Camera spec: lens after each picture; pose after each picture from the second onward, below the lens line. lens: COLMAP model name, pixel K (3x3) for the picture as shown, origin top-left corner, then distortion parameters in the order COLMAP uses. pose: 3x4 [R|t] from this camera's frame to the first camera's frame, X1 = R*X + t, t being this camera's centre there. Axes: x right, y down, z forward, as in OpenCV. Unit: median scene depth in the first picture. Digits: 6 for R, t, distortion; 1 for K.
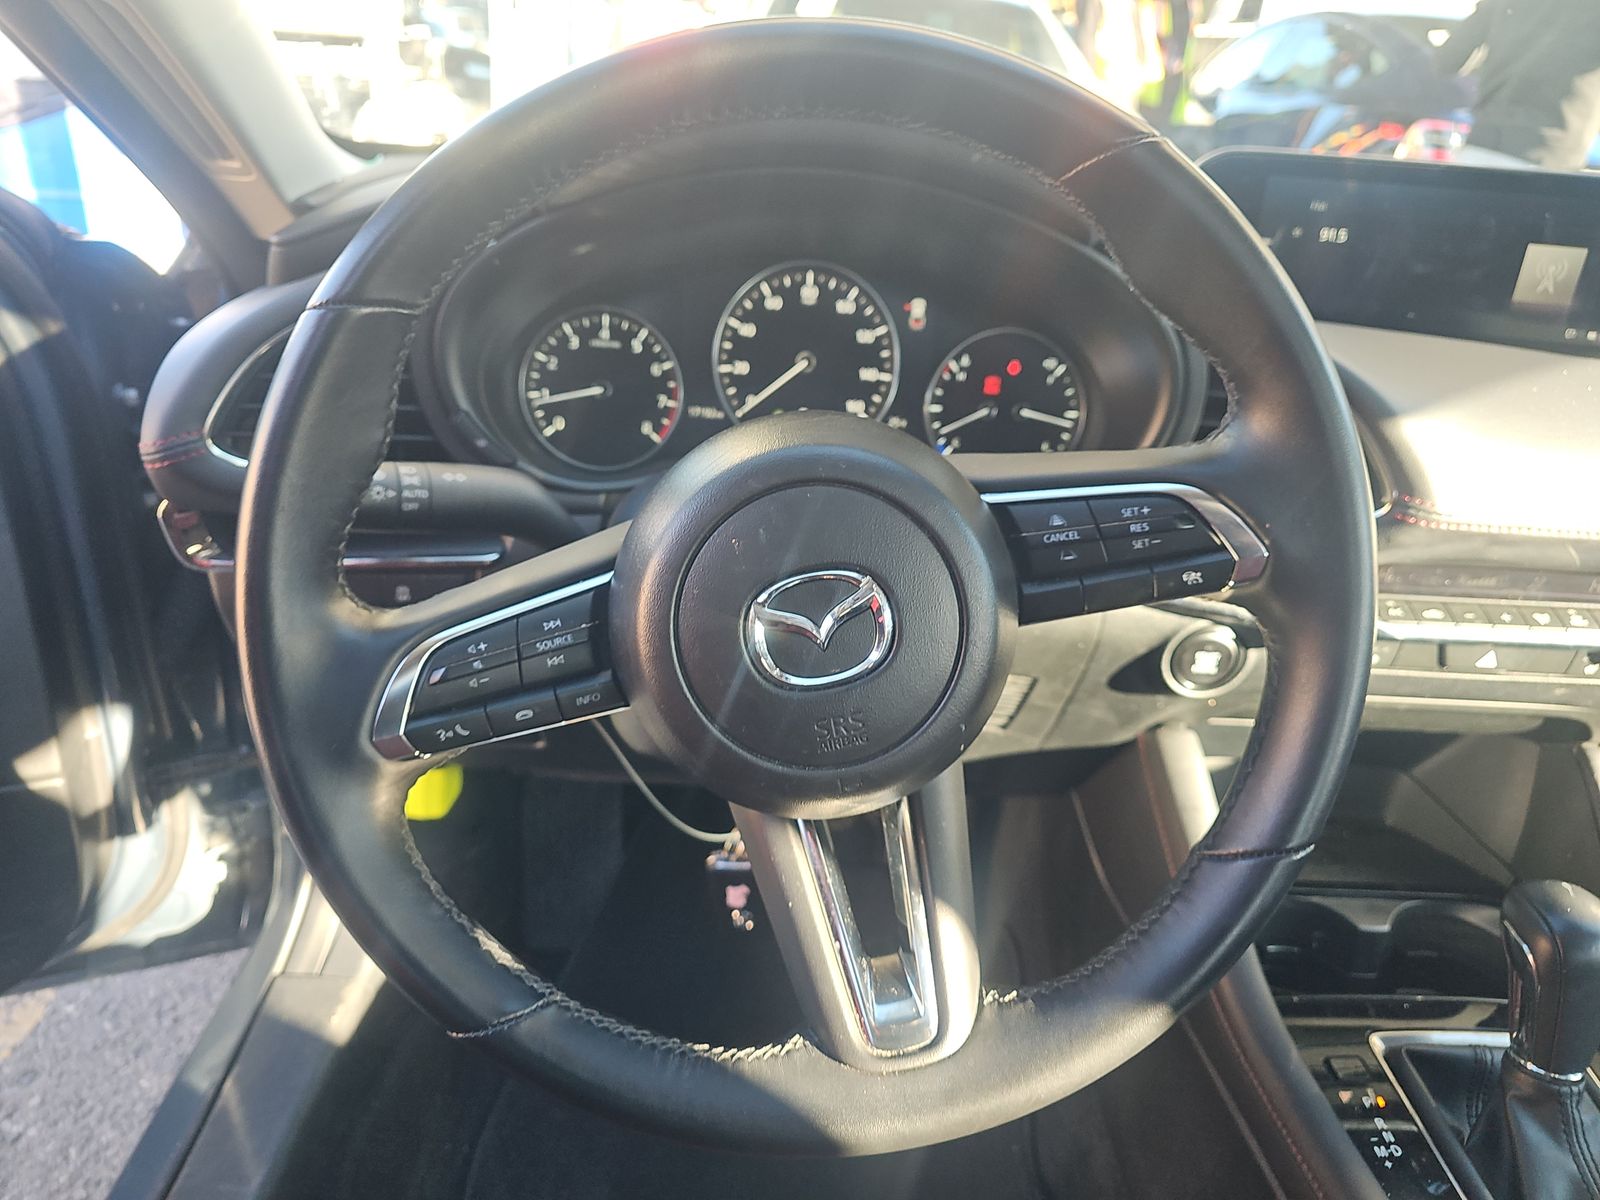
lens RADIAL K [[1098.9, 0, 799.5], [0, 1098.9, 605.6], [0, 0, 1]] dist [0.008301, -0.013347]
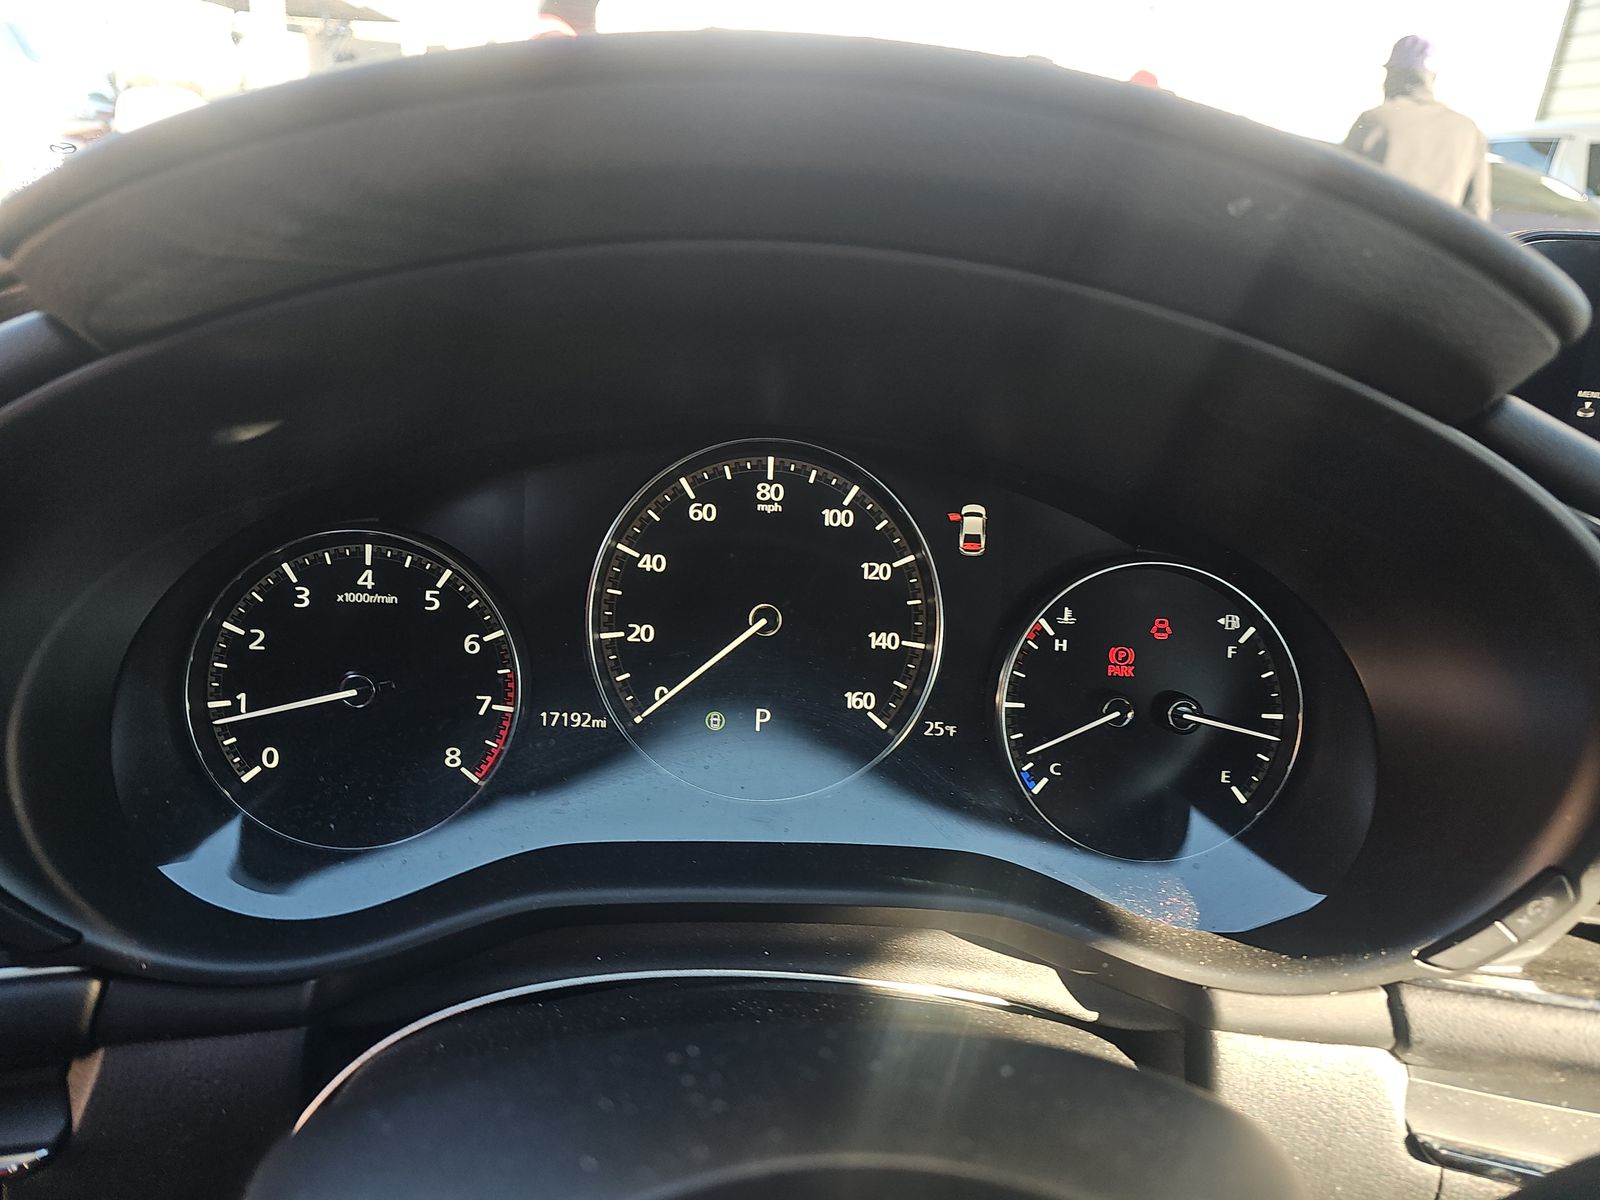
lens RADIAL K [[1098.9, 0, 806.8], [0, 1098.9, 591.6], [0, 0, 1]] dist [0.008301, -0.013347]
pose [[0.998180, -0.016118, 0.058111, -0.004539], [0.022141, 0.994274, -0.104541, -0.181552], [-0.056093, 0.105637, 0.992821, 0.480678]]
